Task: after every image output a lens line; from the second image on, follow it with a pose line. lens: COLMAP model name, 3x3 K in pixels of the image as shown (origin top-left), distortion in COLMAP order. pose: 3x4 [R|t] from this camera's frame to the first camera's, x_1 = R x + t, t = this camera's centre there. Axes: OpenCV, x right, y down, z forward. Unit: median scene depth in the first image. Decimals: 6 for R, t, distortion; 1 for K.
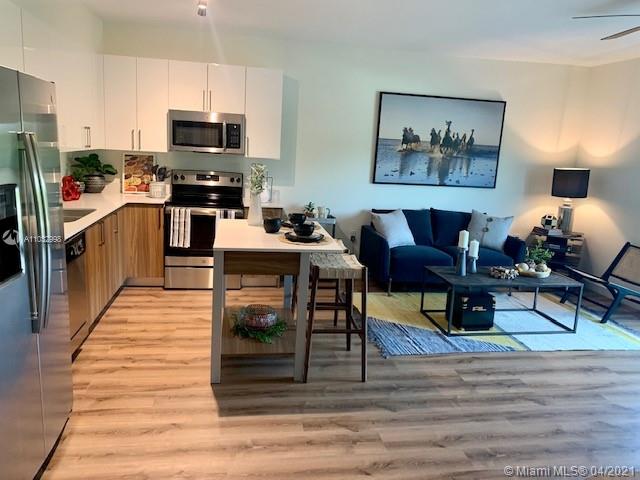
lens RADIAL K [[488.2, 0, 326.1], [0, 488.2, 236.9], [0, 0, 1]] dist [0.047156, -0.057468]
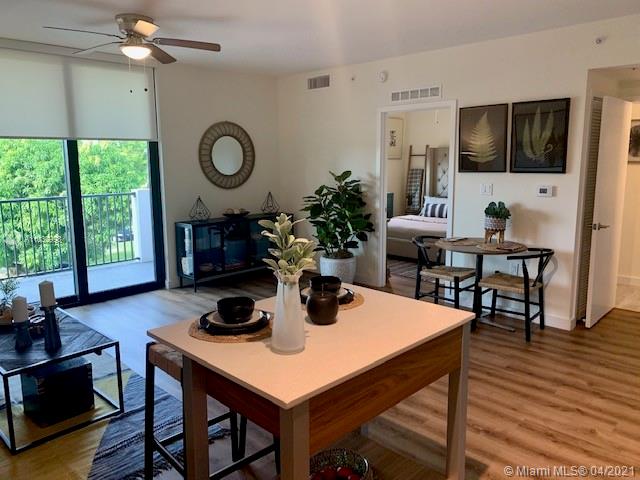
lens RADIAL K [[488.2, 0, 315.8], [0, 488.2, 237.1], [0, 0, 1]] dist [0.047156, -0.057468]
pose [[-0.574285, -0.185588, 0.797342, -0.414784], [0.125045, 0.942651, 0.309473, -0.212899], [-0.809049, 0.277430, -0.518144, 0.985395]]
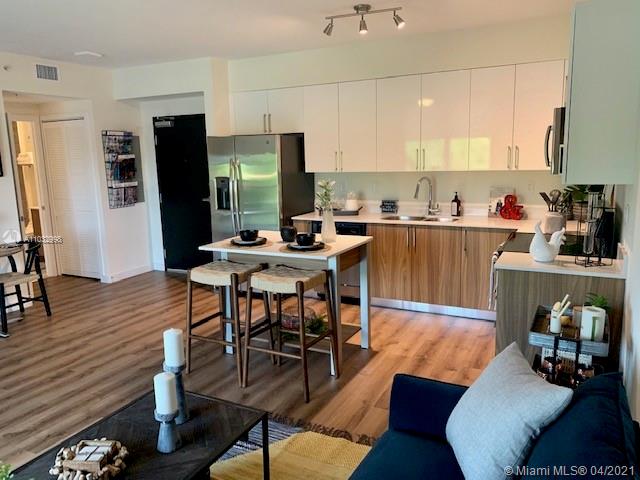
lens RADIAL K [[488.2, 0, 324.0], [0, 488.2, 238.3], [0, 0, 1]] dist [0.047156, -0.057468]
pose [[-0.609890, 0.094255, -0.786861, 0.528320], [-0.159351, 0.958037, 0.238271, -0.220399], [0.776300, 0.270706, -0.569278, 1.294617]]
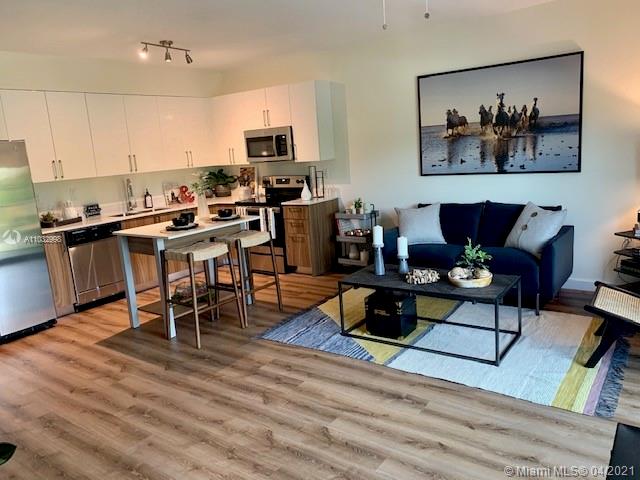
lens RADIAL K [[488.2, 0, 318.0], [0, 488.2, 237.9], [0, 0, 1]] dist [0.047156, -0.057468]
pose [[0.679692, 0.029094, -0.732921, 0.835894], [-0.025096, 0.999550, 0.016405, -0.002404], [0.733068, 0.007243, 0.680116, 0.287026]]
